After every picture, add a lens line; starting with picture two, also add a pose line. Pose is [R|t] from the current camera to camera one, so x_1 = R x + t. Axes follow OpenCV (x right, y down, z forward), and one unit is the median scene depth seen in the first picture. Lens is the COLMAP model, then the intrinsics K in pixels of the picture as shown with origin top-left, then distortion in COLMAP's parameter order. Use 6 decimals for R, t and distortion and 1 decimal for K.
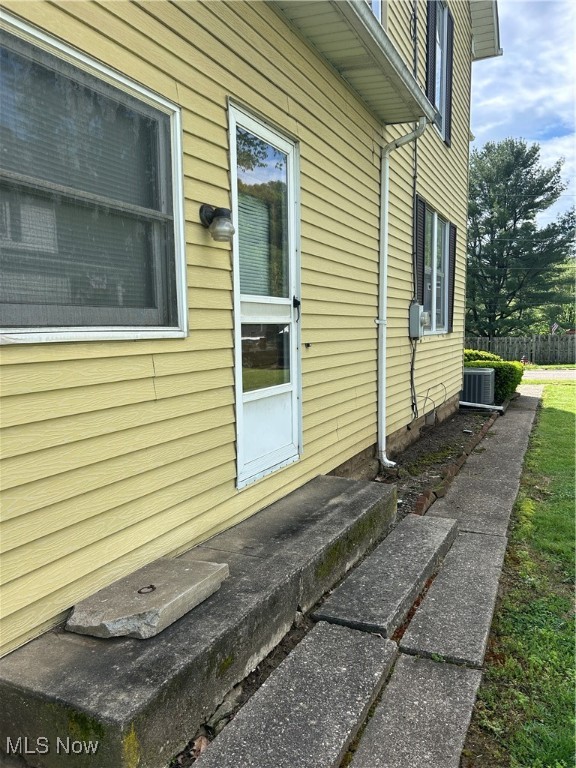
lens RADIAL K [[574.3, 0, 285.9], [0, 574.3, 383.7], [0, 0, 1]] dist [0.051759, -0.048230]
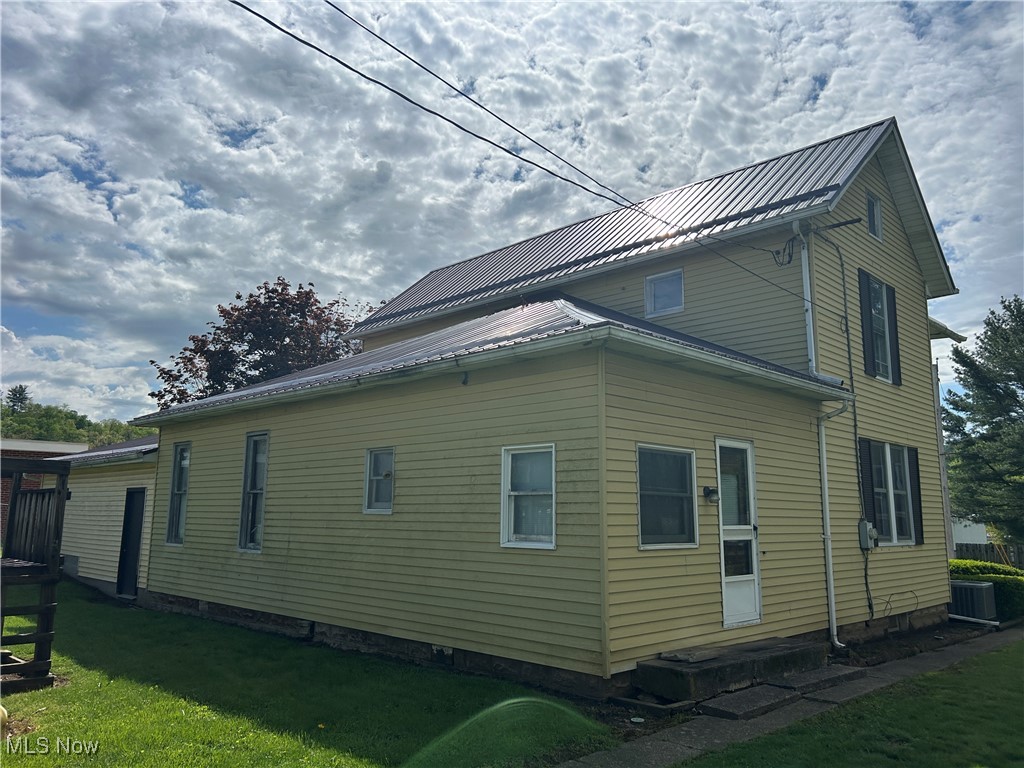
lens RADIAL K [[765.8, 0, 513.3], [0, 765.8, 380.2], [0, 0, 1]] dist [0.051759, -0.048230]
pose [[0.945087, -0.037206, -0.324693, 0.119040], [-0.051418, 0.964199, -0.260147, 0.088936], [0.322748, 0.262556, 0.909339, -1.777899]]
